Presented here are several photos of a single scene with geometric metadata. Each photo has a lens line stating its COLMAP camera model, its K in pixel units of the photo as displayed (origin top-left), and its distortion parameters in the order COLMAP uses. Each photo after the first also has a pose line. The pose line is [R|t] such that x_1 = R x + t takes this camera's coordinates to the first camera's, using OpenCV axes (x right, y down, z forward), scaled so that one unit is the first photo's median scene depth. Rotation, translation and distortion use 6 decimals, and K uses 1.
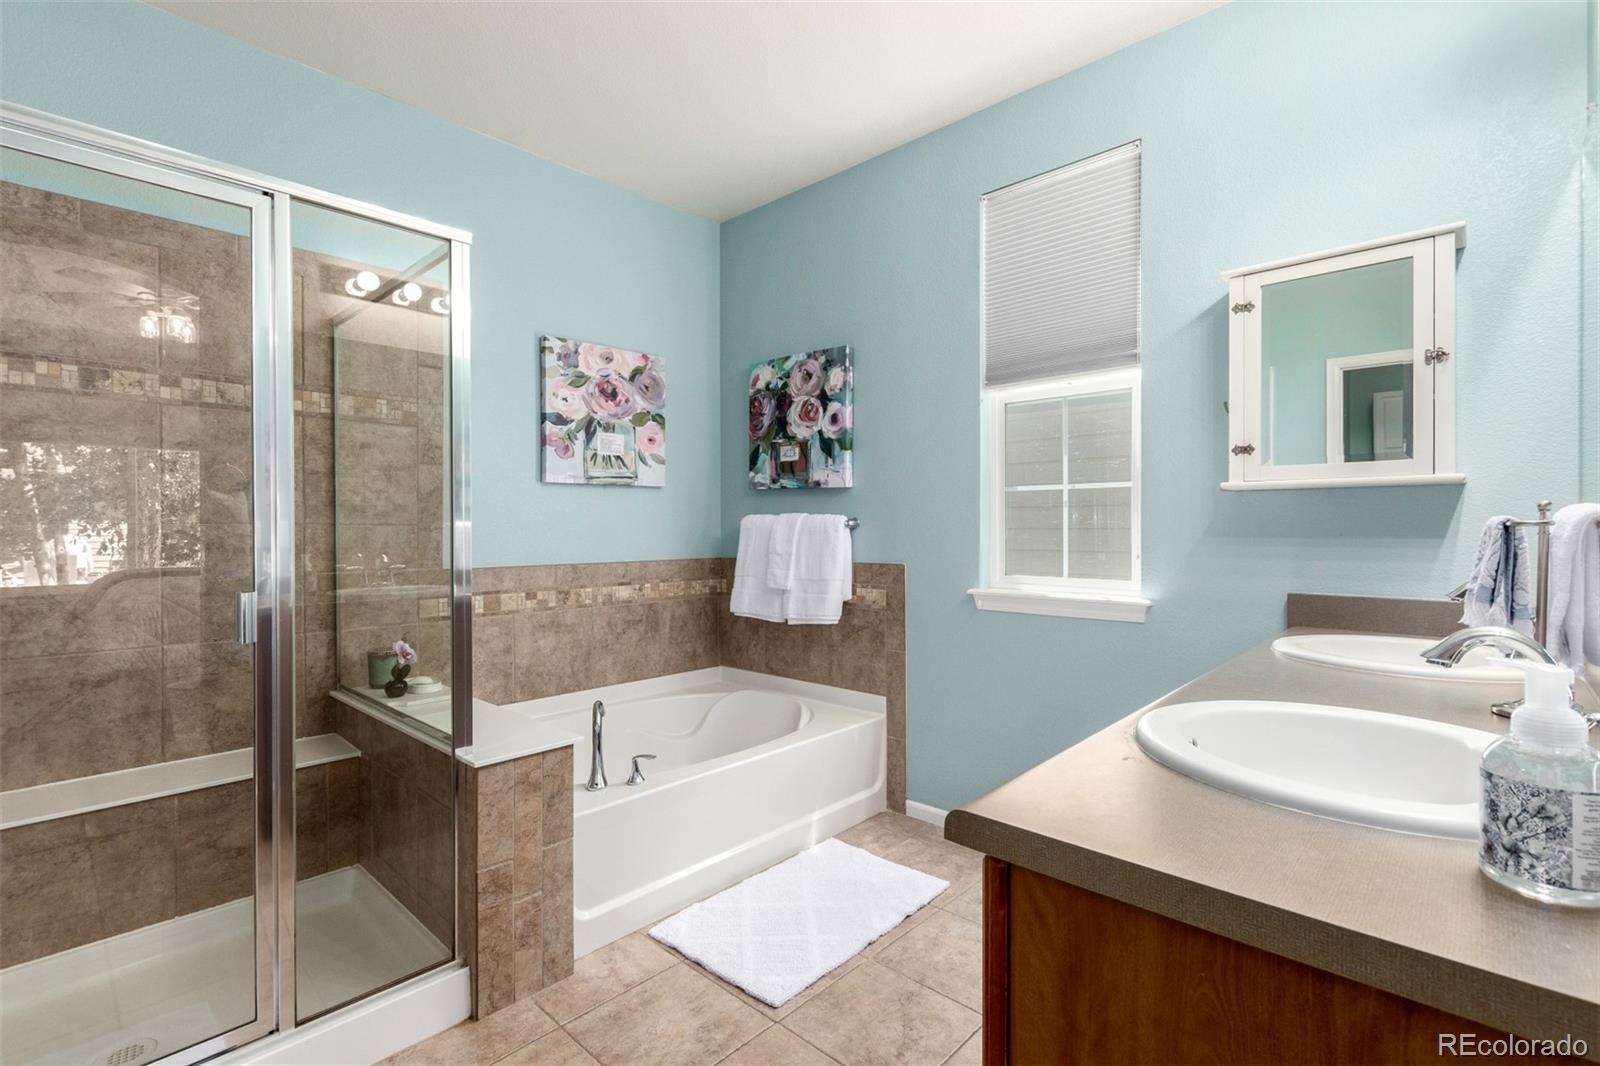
lens RADIAL K [[734.3, 0, 786.6], [0, 734.3, 529.3], [0, 0, 1]] dist [0.006122, -0.002312]
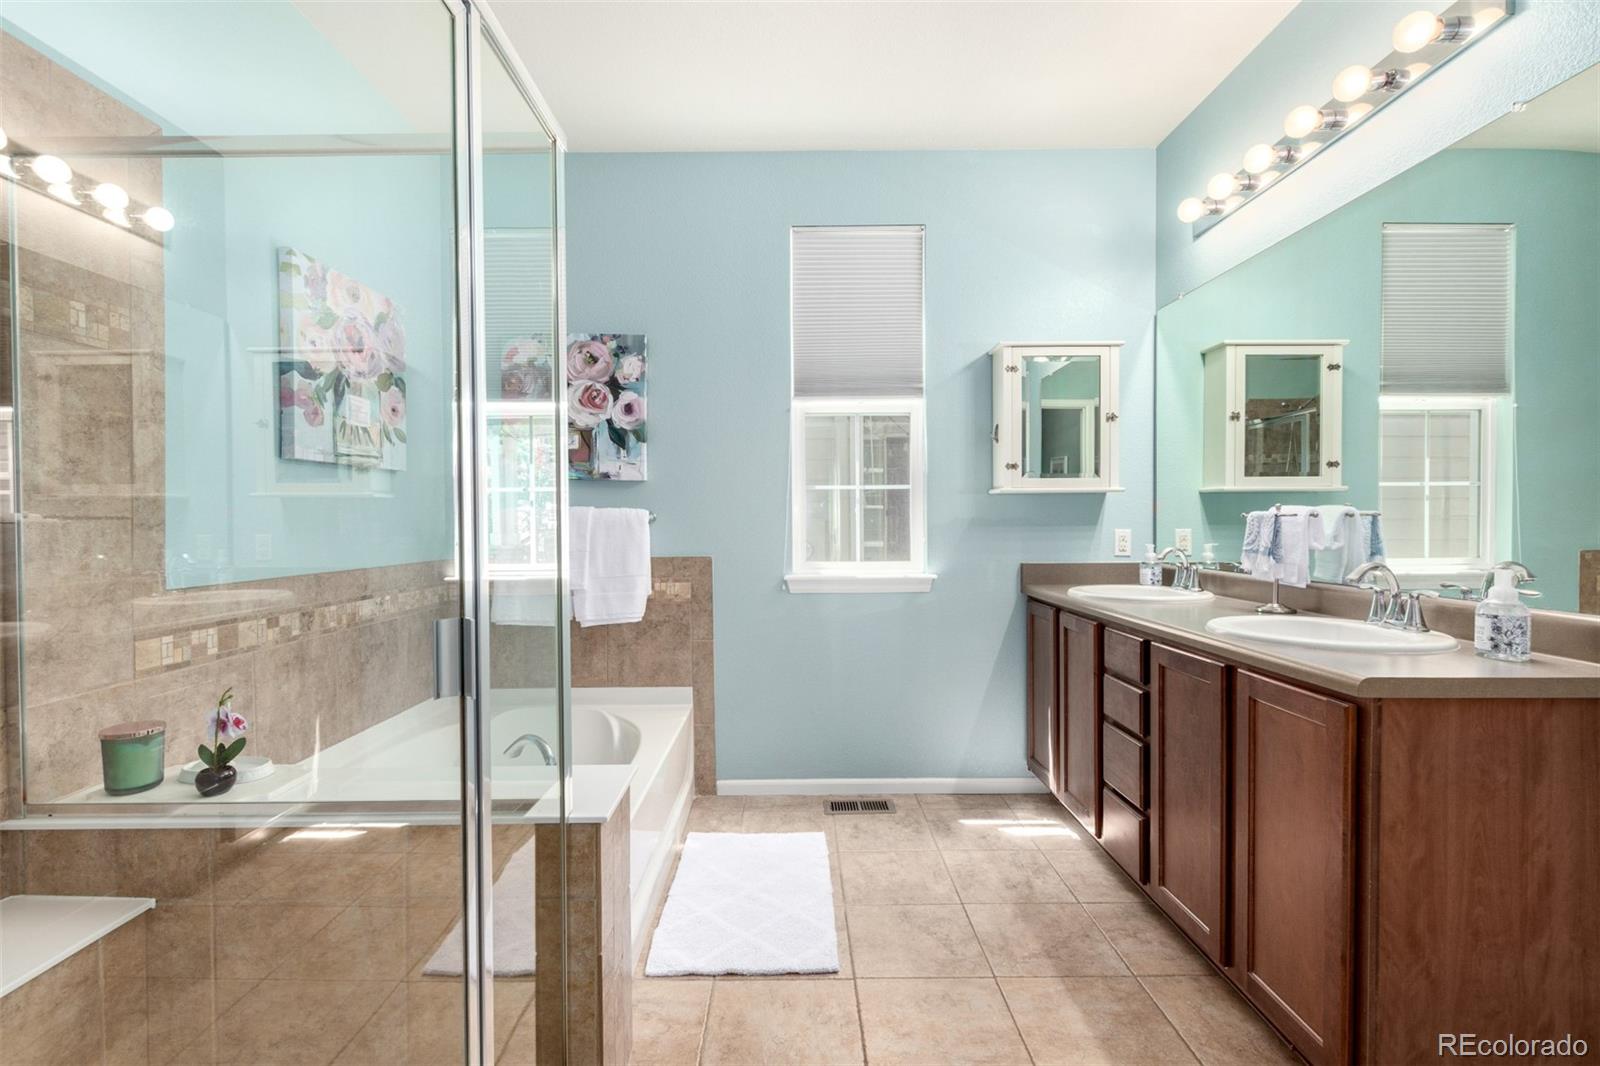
lens RADIAL K [[734.3, 0, 789.2], [0, 734.3, 533.3], [0, 0, 1]] dist [0.006122, -0.002312]
pose [[0.723783, -0.013815, 0.689889, -0.461163], [0.007465, 0.999898, 0.012191, 0.002326], [-0.689987, -0.003674, 0.723812, 0.162595]]
